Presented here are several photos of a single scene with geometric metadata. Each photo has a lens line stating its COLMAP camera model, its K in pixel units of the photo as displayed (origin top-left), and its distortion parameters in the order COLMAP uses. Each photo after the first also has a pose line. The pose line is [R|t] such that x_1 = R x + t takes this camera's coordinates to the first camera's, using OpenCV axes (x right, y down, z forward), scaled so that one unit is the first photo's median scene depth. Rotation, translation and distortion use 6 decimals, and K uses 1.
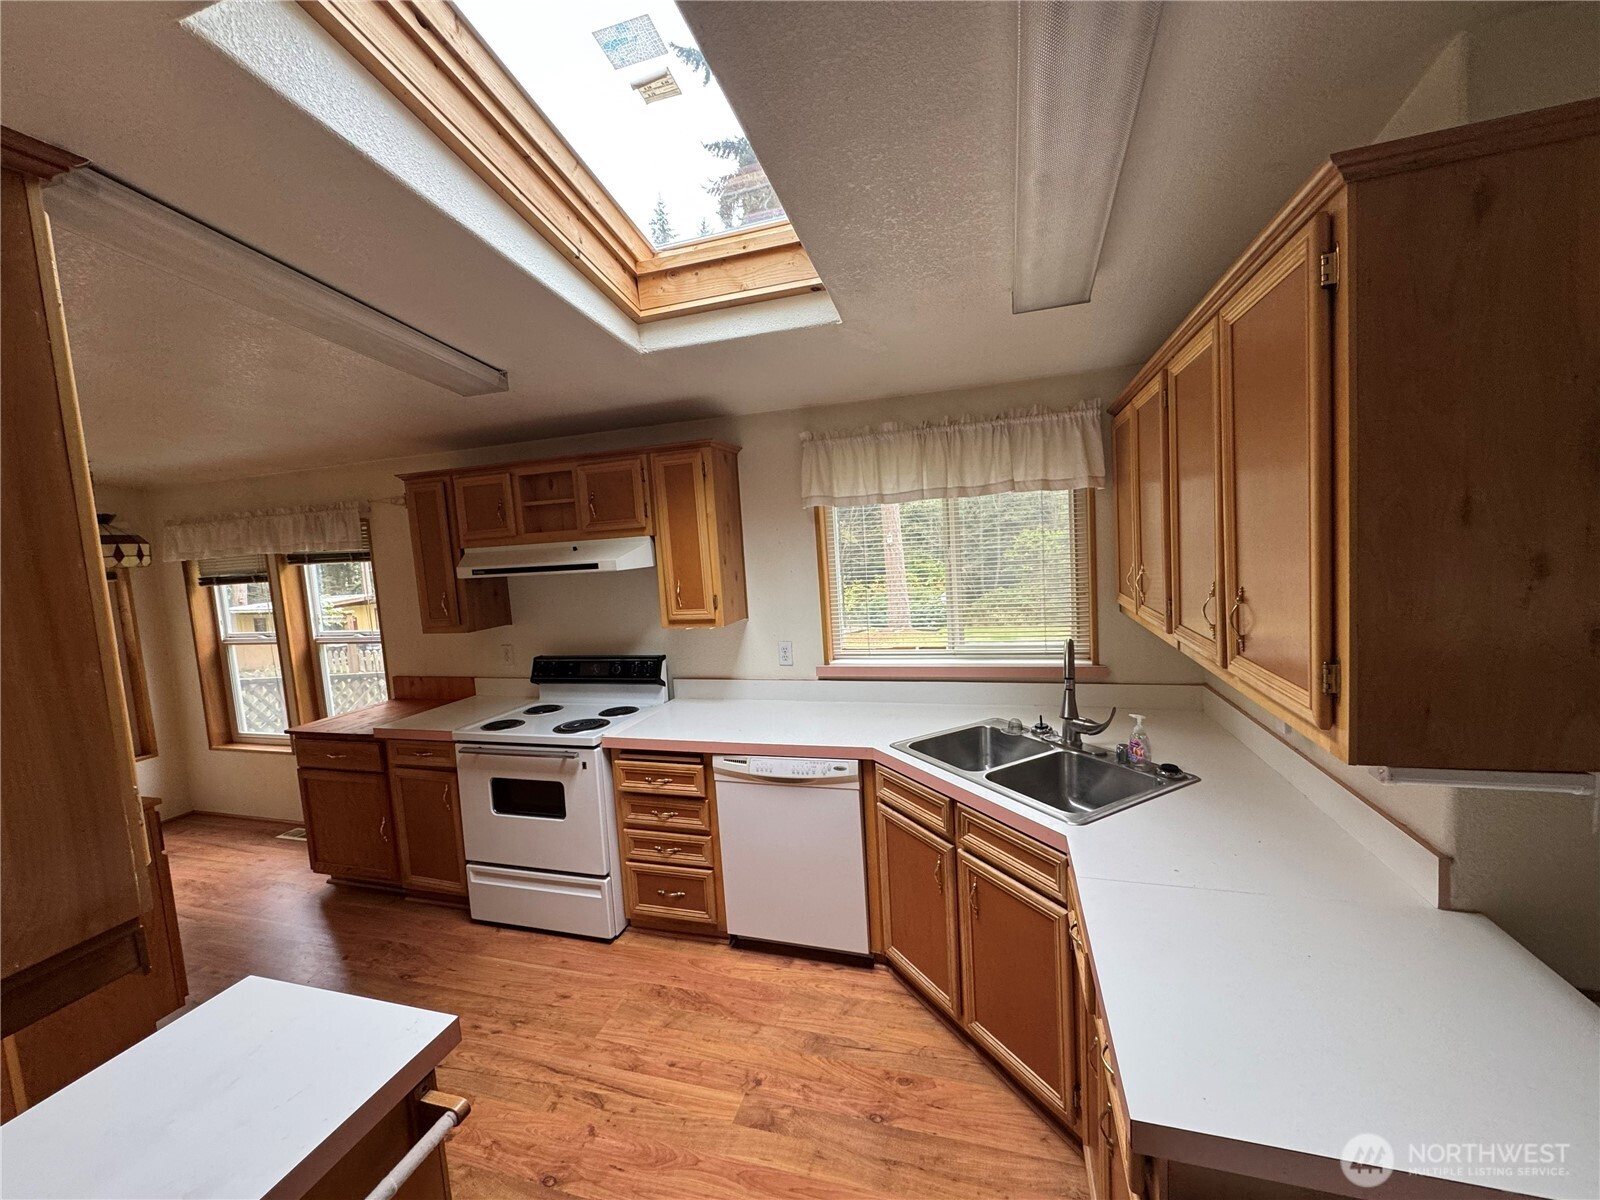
lens RADIAL K [[637.3, 0, 803.6], [0, 637.3, 601.8], [0, 0, 1]] dist [-0.000830, -0.000790]
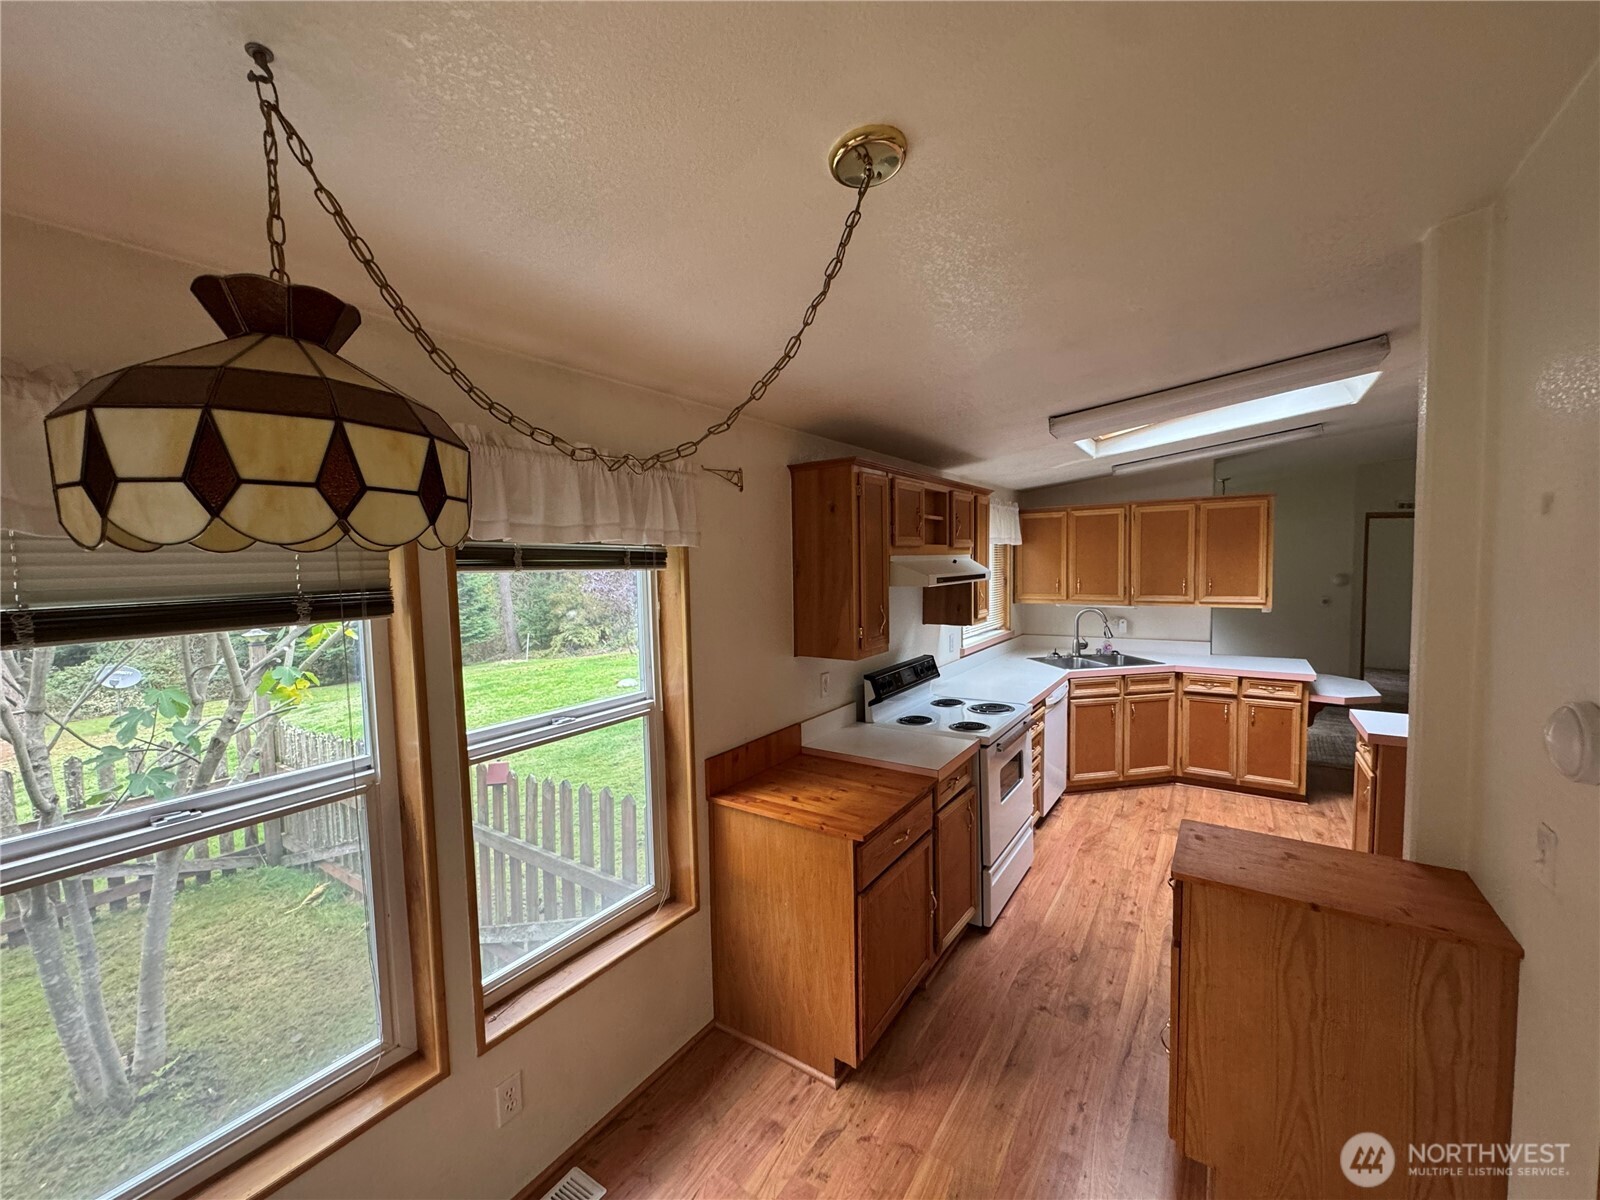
lens RADIAL K [[637.3, 0, 801.8], [0, 637.3, 598.2], [0, 0, 1]] dist [-0.000830, -0.000790]
pose [[0.293171, -0.005562, 0.956044, -1.609405], [0.093164, 0.995390, -0.022778, -0.017385], [-0.951510, 0.095747, 0.292338, 0.975014]]
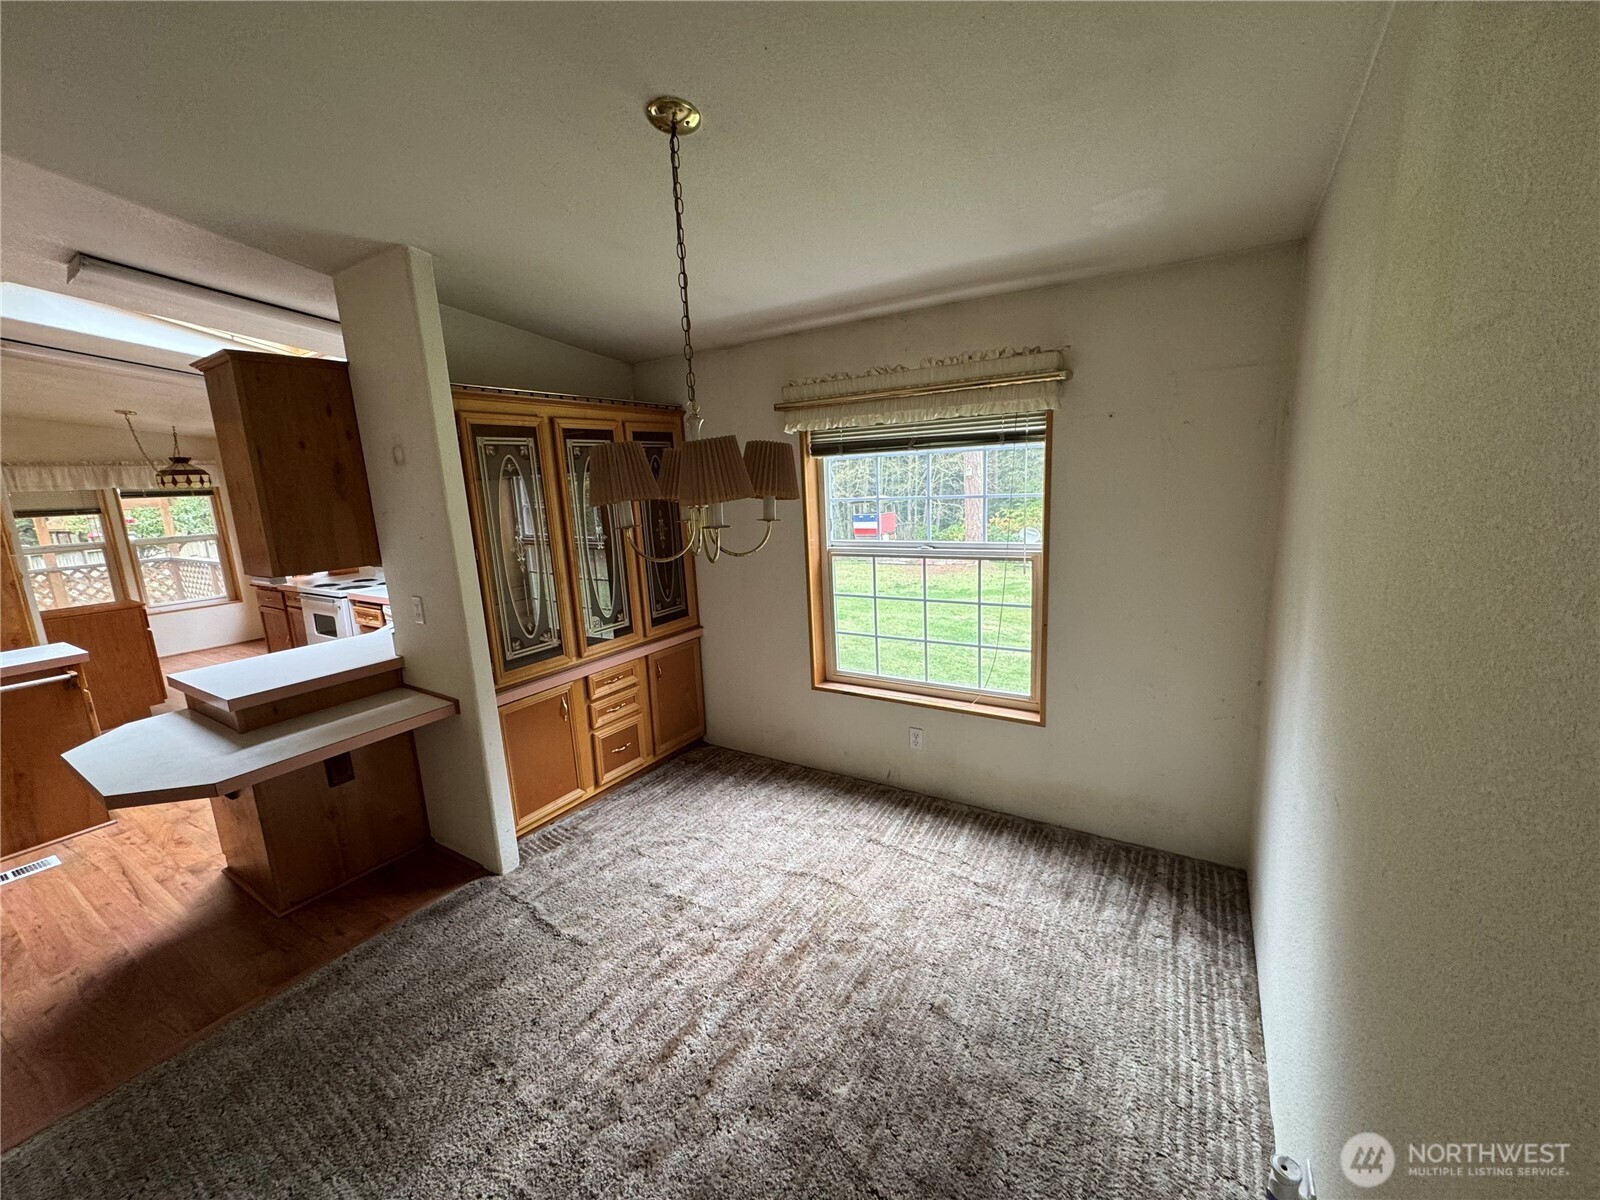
lens RADIAL K [[637.3, 0, 800.7], [0, 637.3, 597.6], [0, 0, 1]] dist [-0.000830, -0.000790]
pose [[0.965011, 0.065221, -0.253967, 1.282568], [-0.037857, 0.993078, 0.111185, -0.017772], [0.259461, -0.097681, 0.960801, -0.358776]]
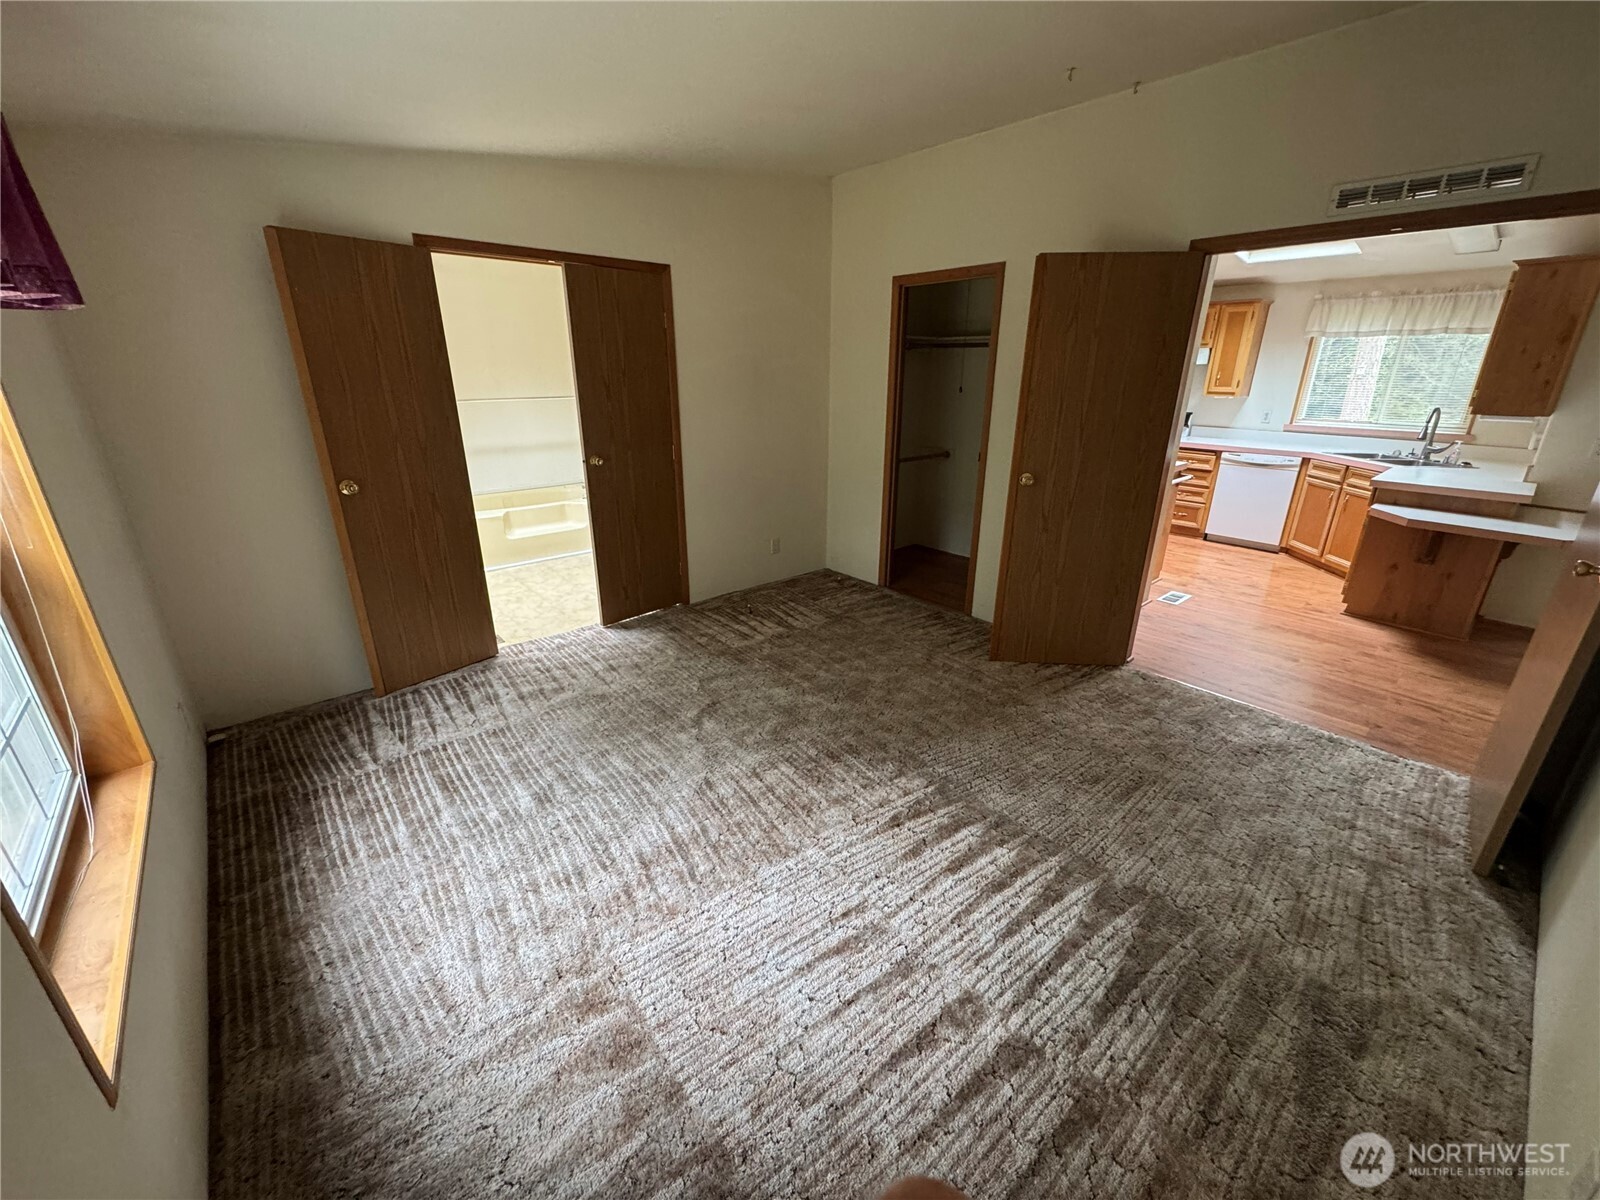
lens RADIAL K [[637.3, 0, 797.8], [0, 637.3, 597.5], [0, 0, 1]] dist [-0.000830, -0.000790]
pose [[0.845185, 0.240381, -0.477366, -0.193263], [-0.104902, 0.950388, 0.292844, 0.205086], [0.524077, -0.197431, 0.828471, -1.610144]]
